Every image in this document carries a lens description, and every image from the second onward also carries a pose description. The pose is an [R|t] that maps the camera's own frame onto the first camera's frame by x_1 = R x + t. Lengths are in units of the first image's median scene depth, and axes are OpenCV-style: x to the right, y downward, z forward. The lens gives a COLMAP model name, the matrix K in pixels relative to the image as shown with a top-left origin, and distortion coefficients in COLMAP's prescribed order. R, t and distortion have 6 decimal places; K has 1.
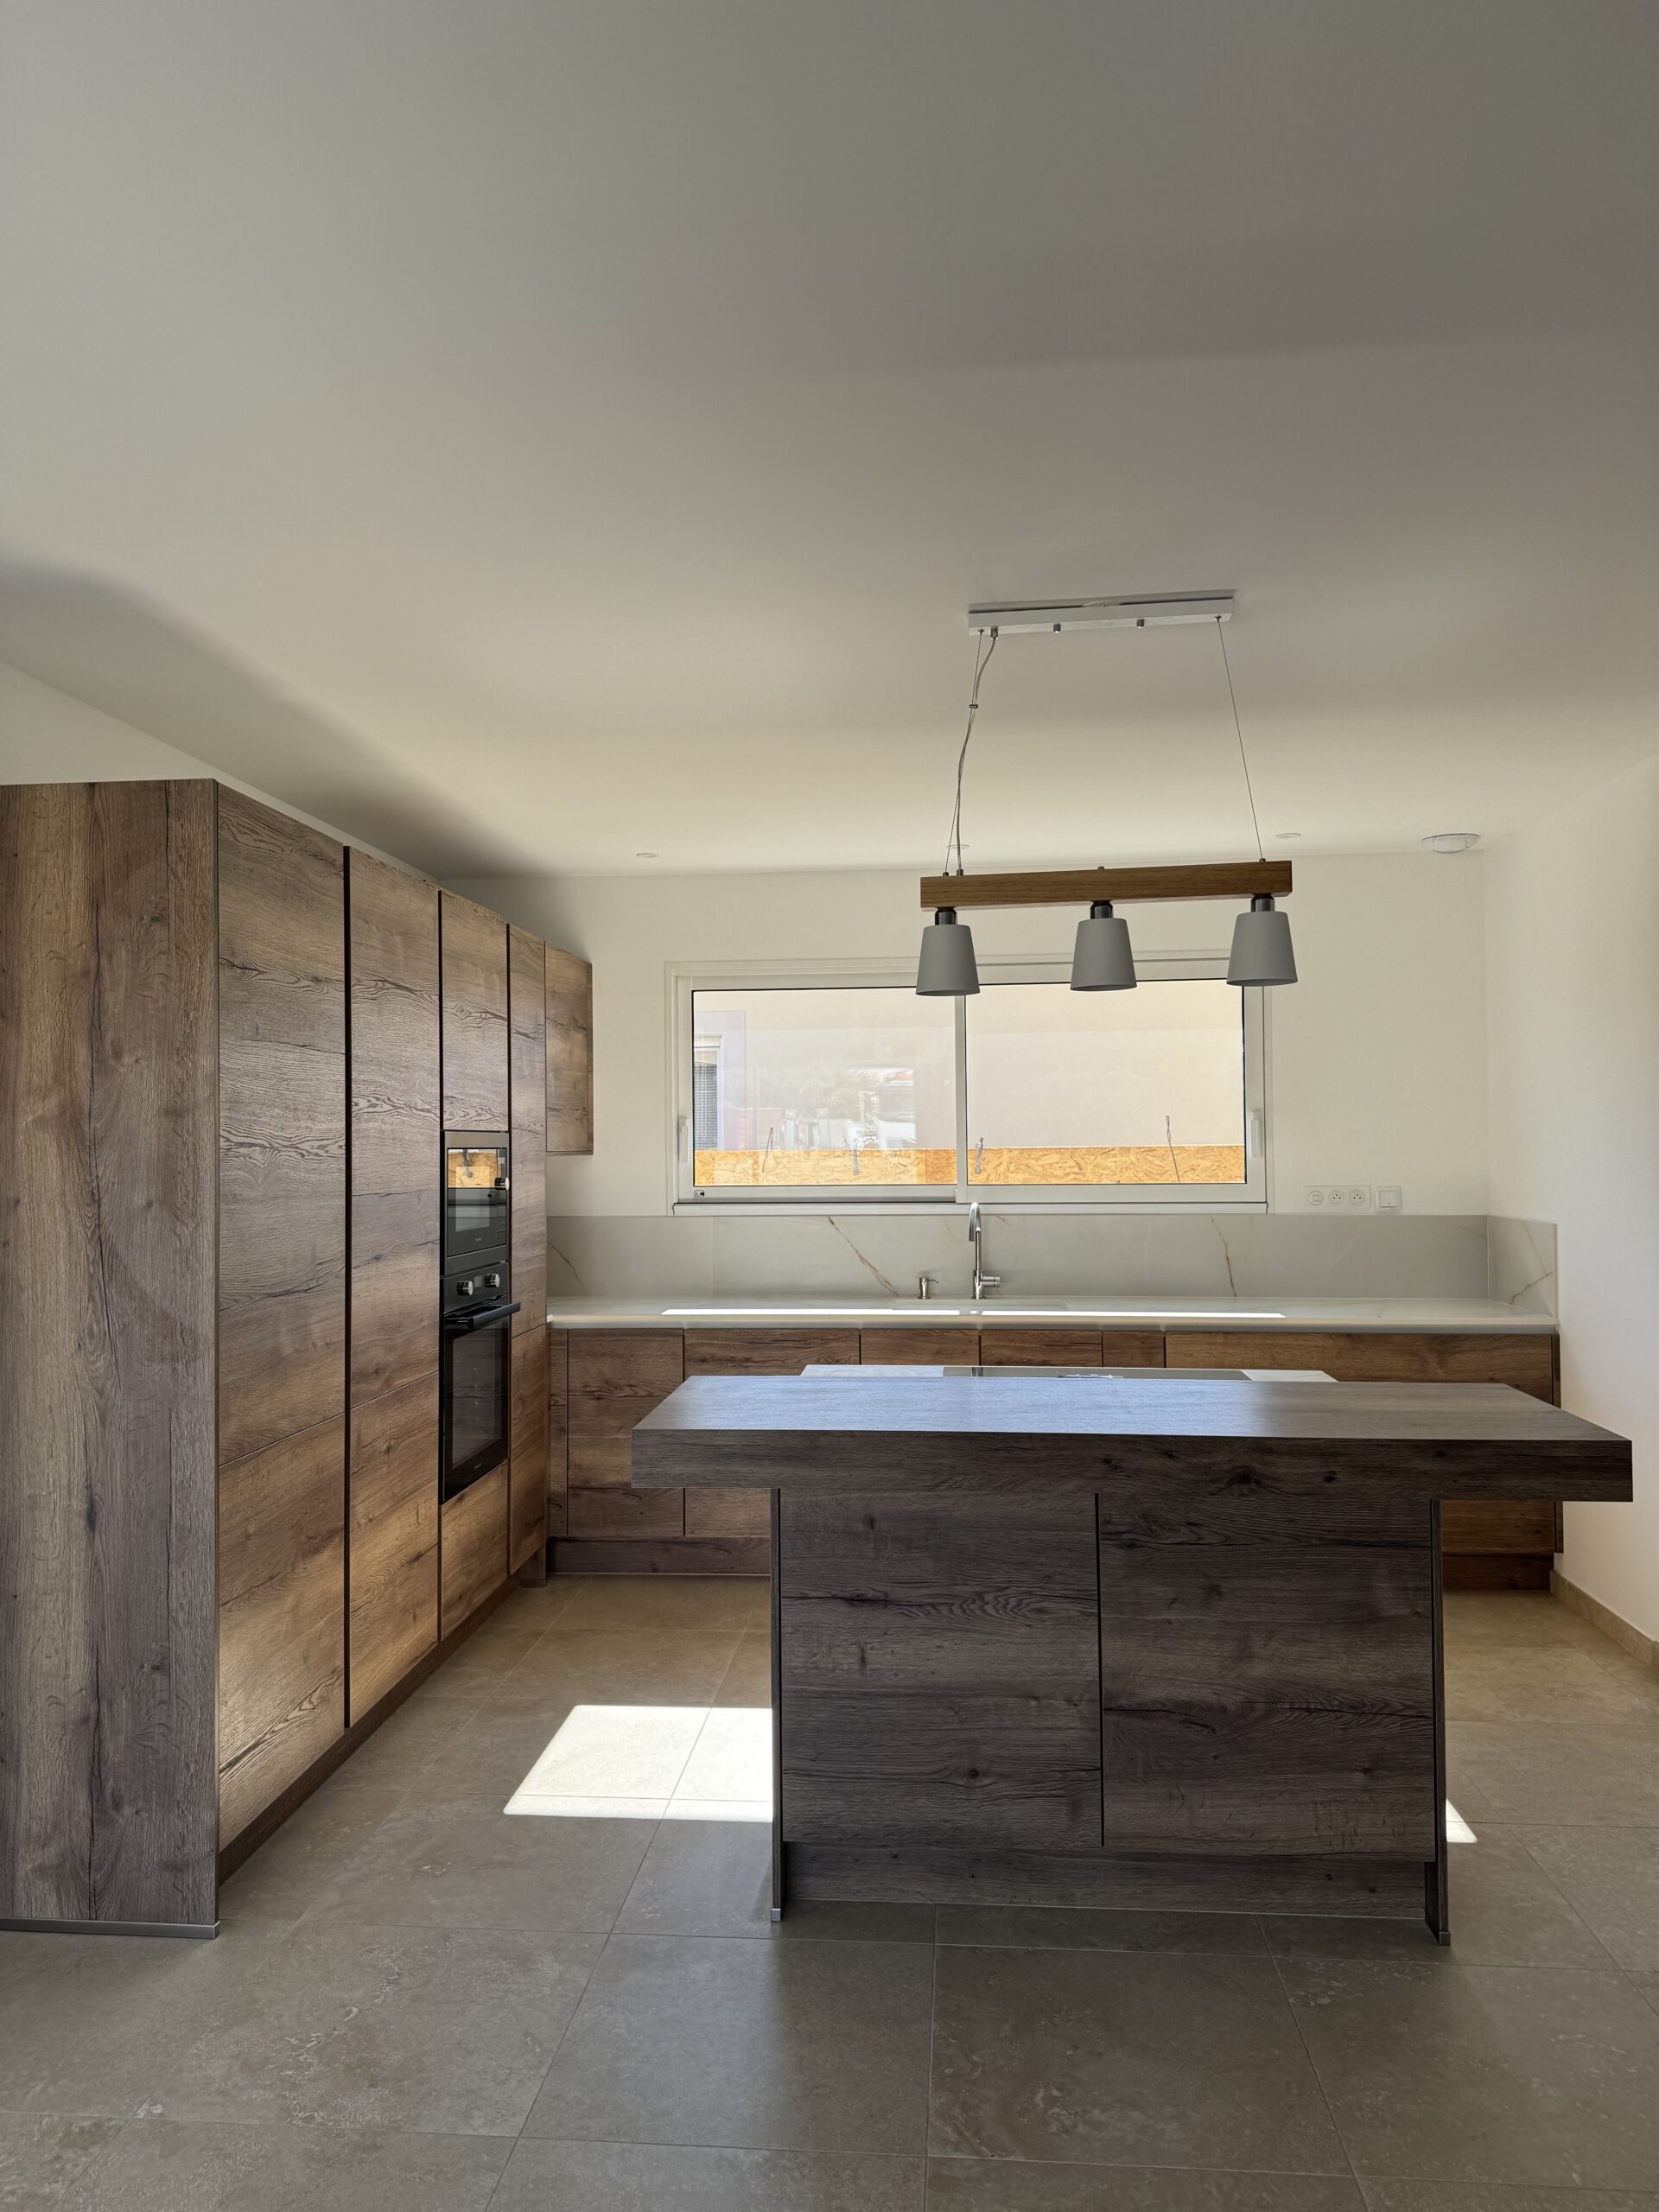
lens RADIAL K [[1578.9, 0, 829.5], [0, 1578.9, 1106.0], [0, 0, 1]] dist [0.005567, -0.002216]
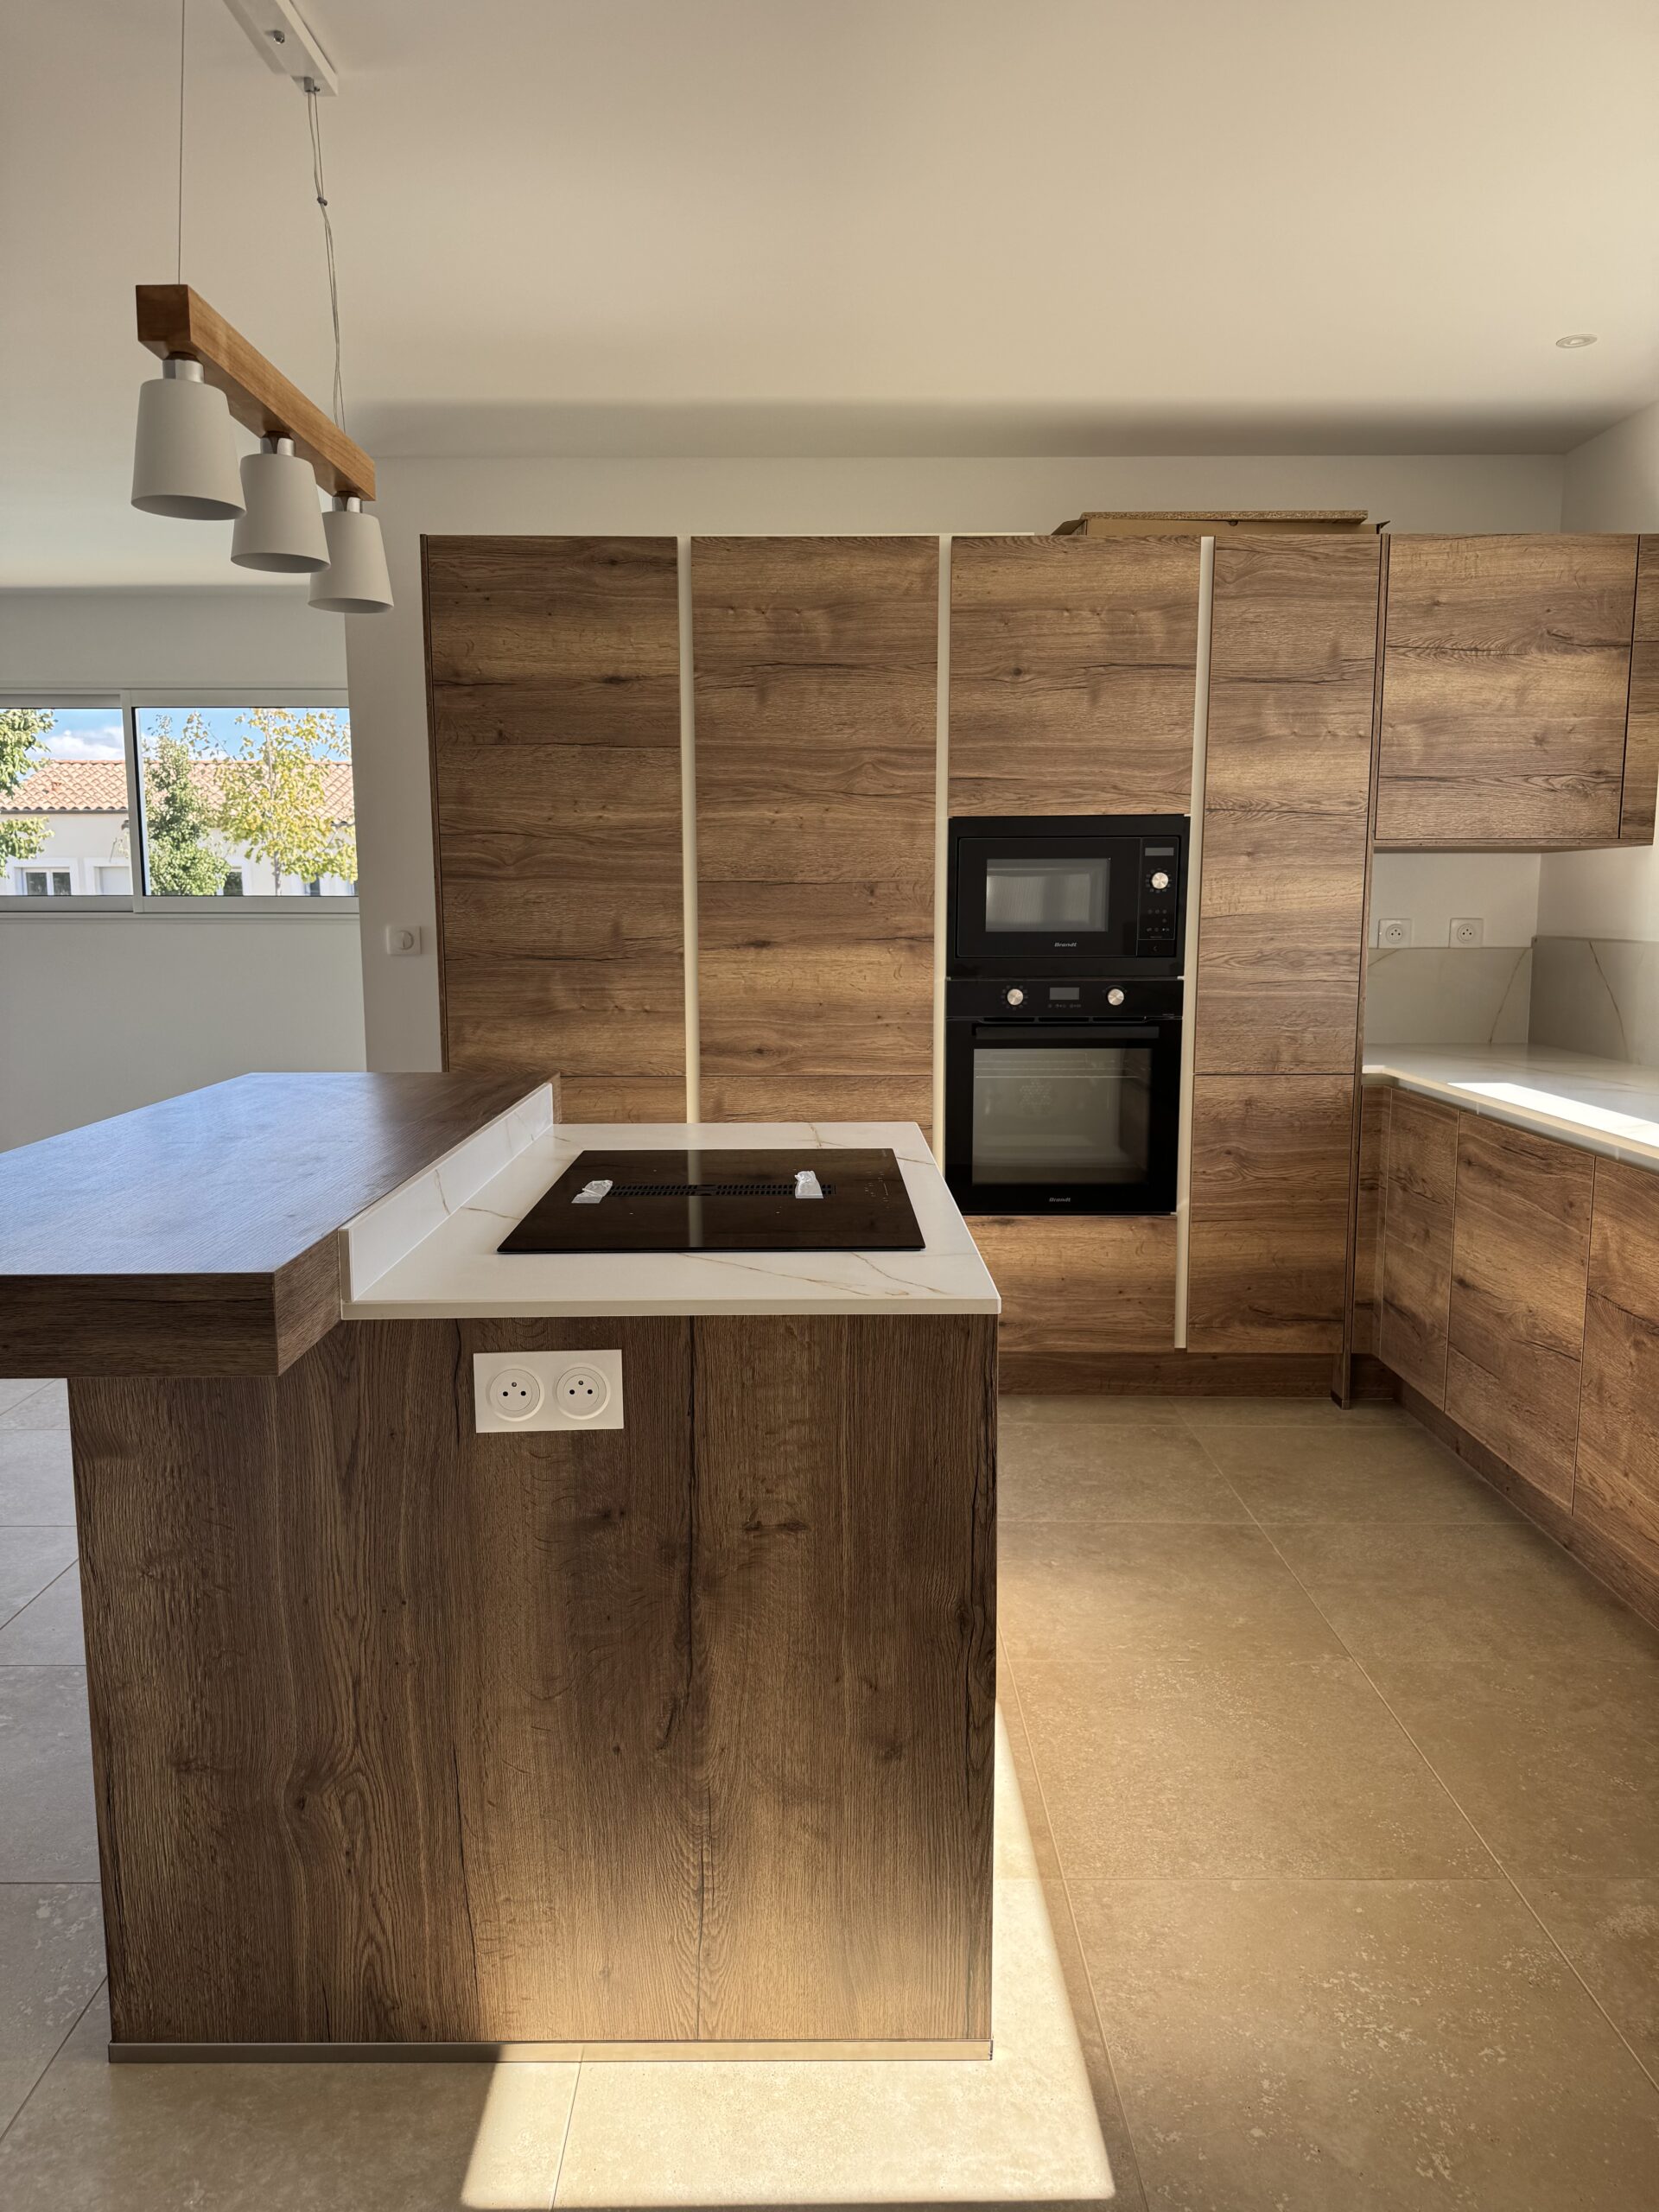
lens RADIAL K [[1548.8, 0, 829.5], [0, 1548.8, 1106.0], [0, 0, 1]] dist [0.142068, -0.000945]
pose [[0.089447, 0.147200, -0.985054, 0.949634], [0.021352, 0.988508, 0.149655, 0.061493], [0.995763, -0.034419, 0.085276, 1.205090]]
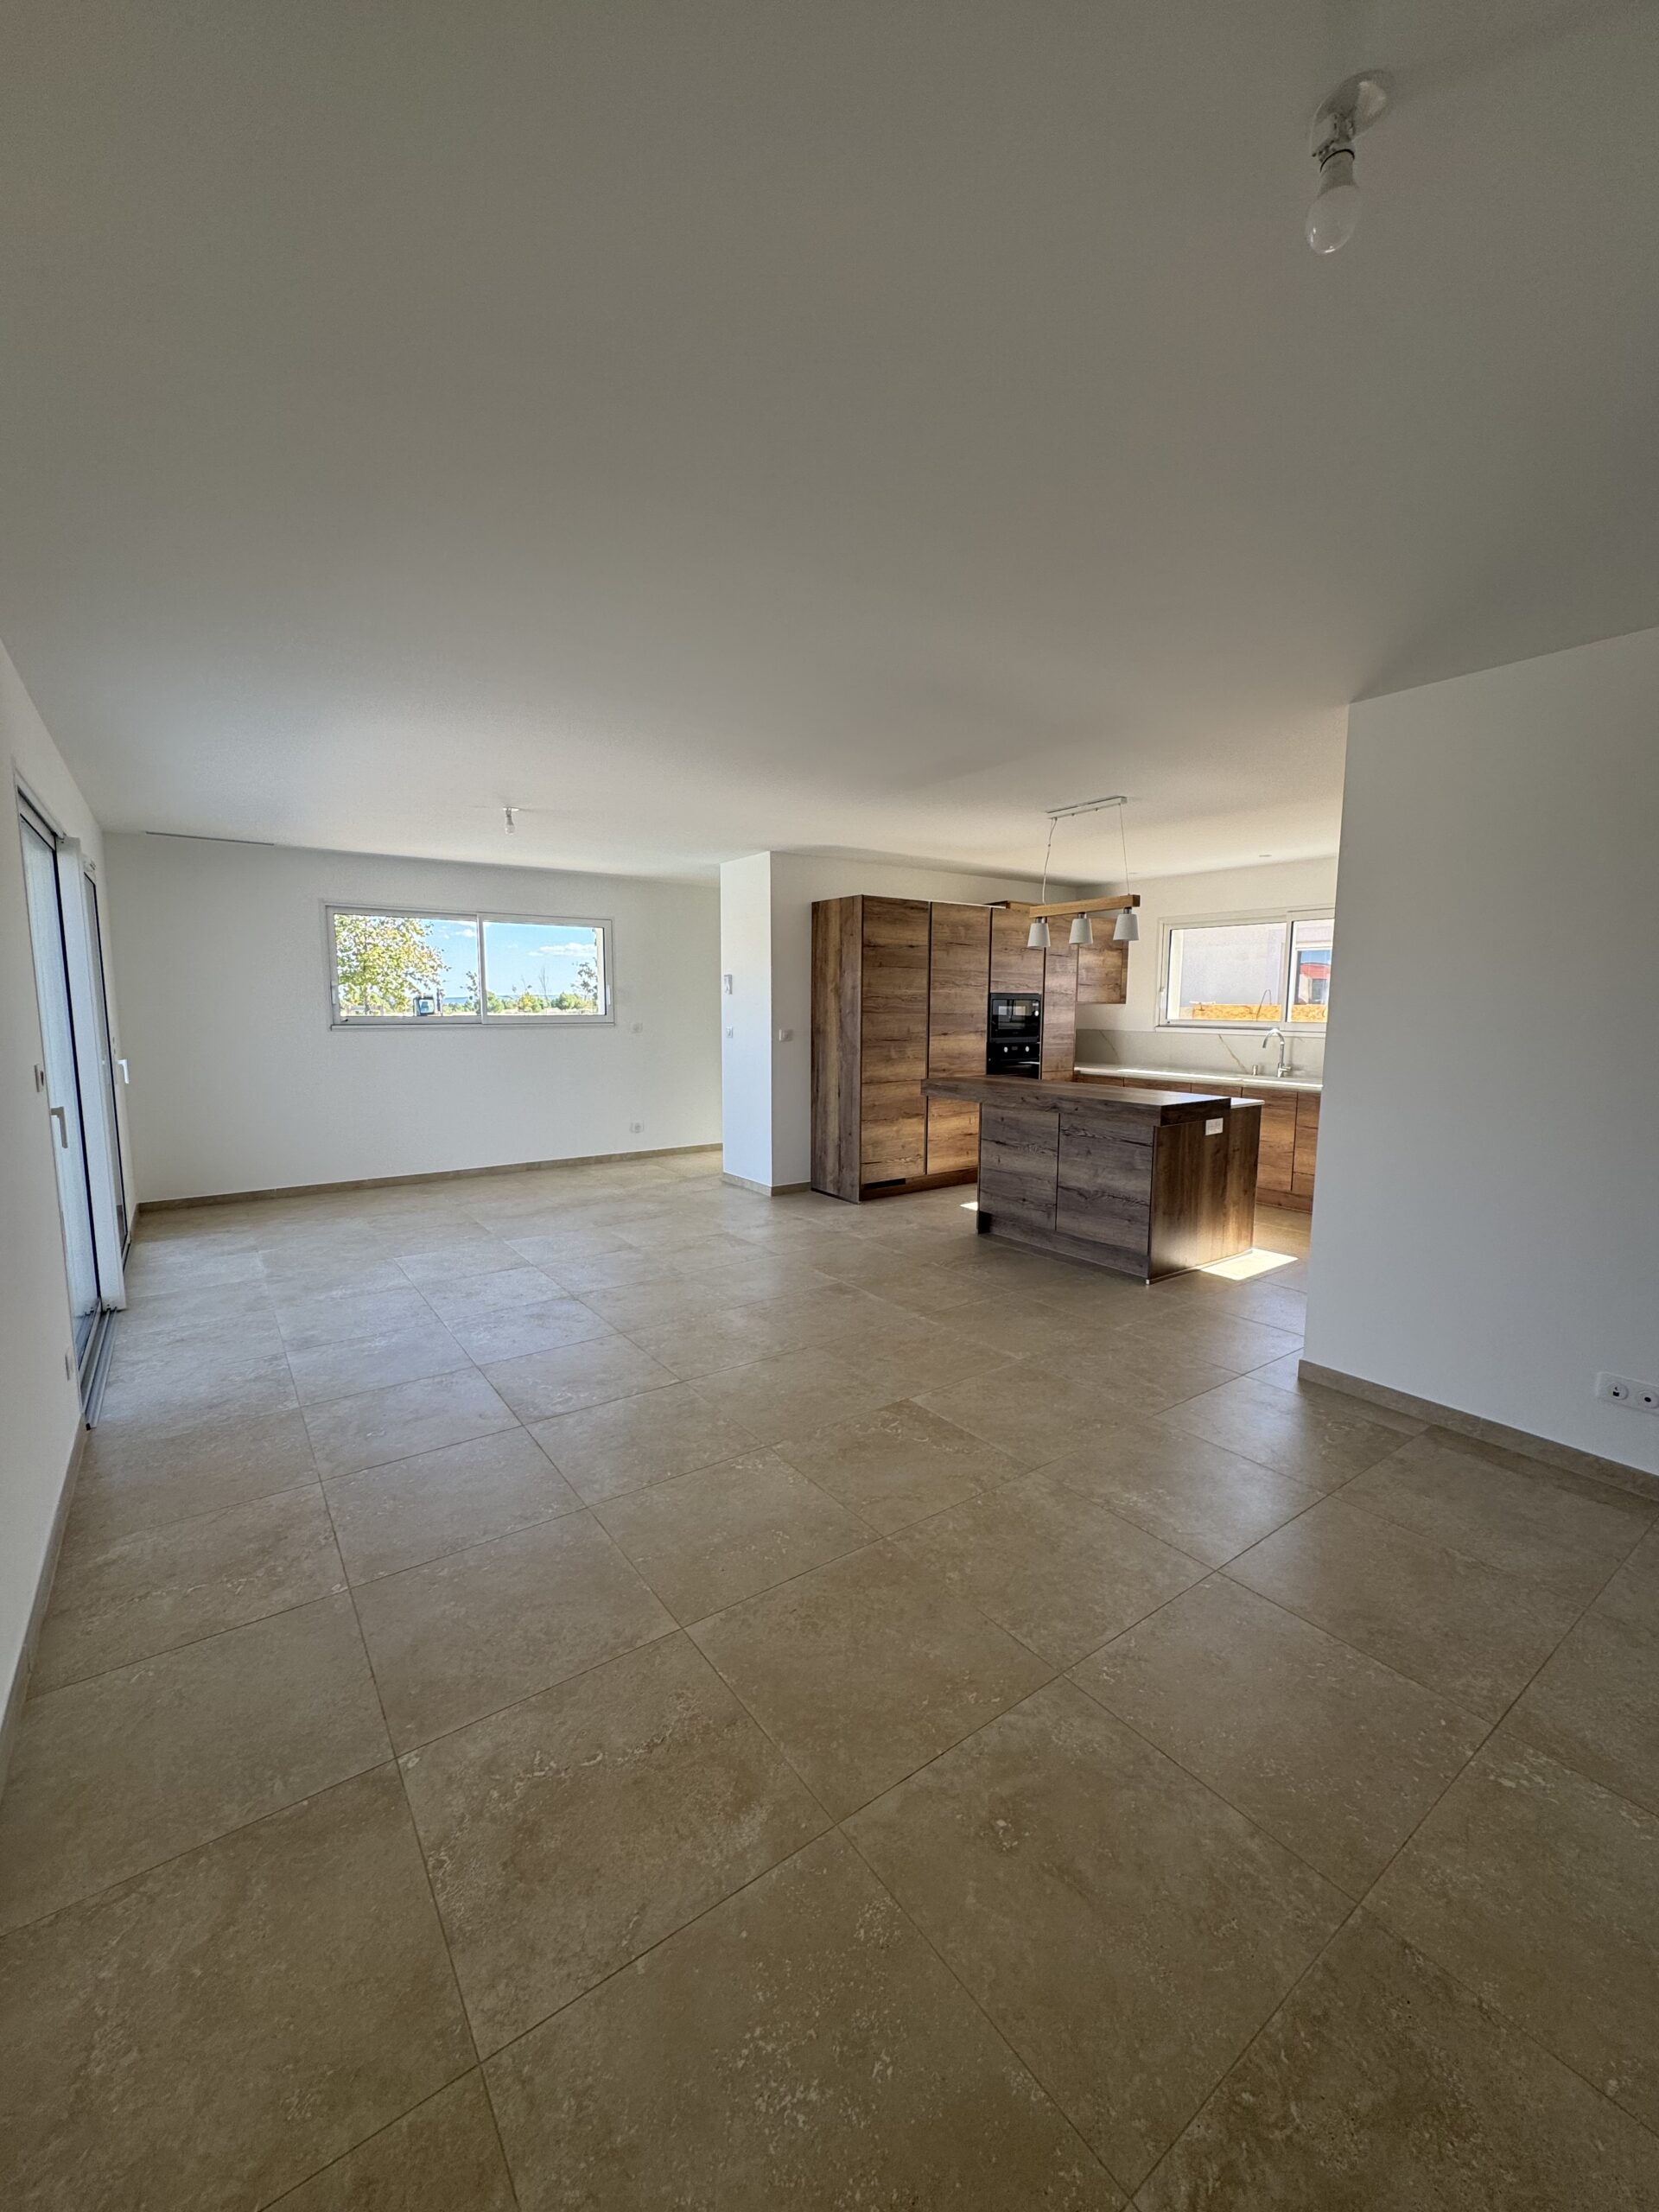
lens RADIAL K [[881.7, 0, 829.5], [0, 881.7, 1106.0], [0, 0, 1]] dist [0.001254, 0.001211]
pose [[0.659349, 0.102265, -0.744849, 1.113042], [0.004334, 0.990173, 0.139783, -0.011011], [0.751824, -0.095394, 0.652427, -0.418051]]
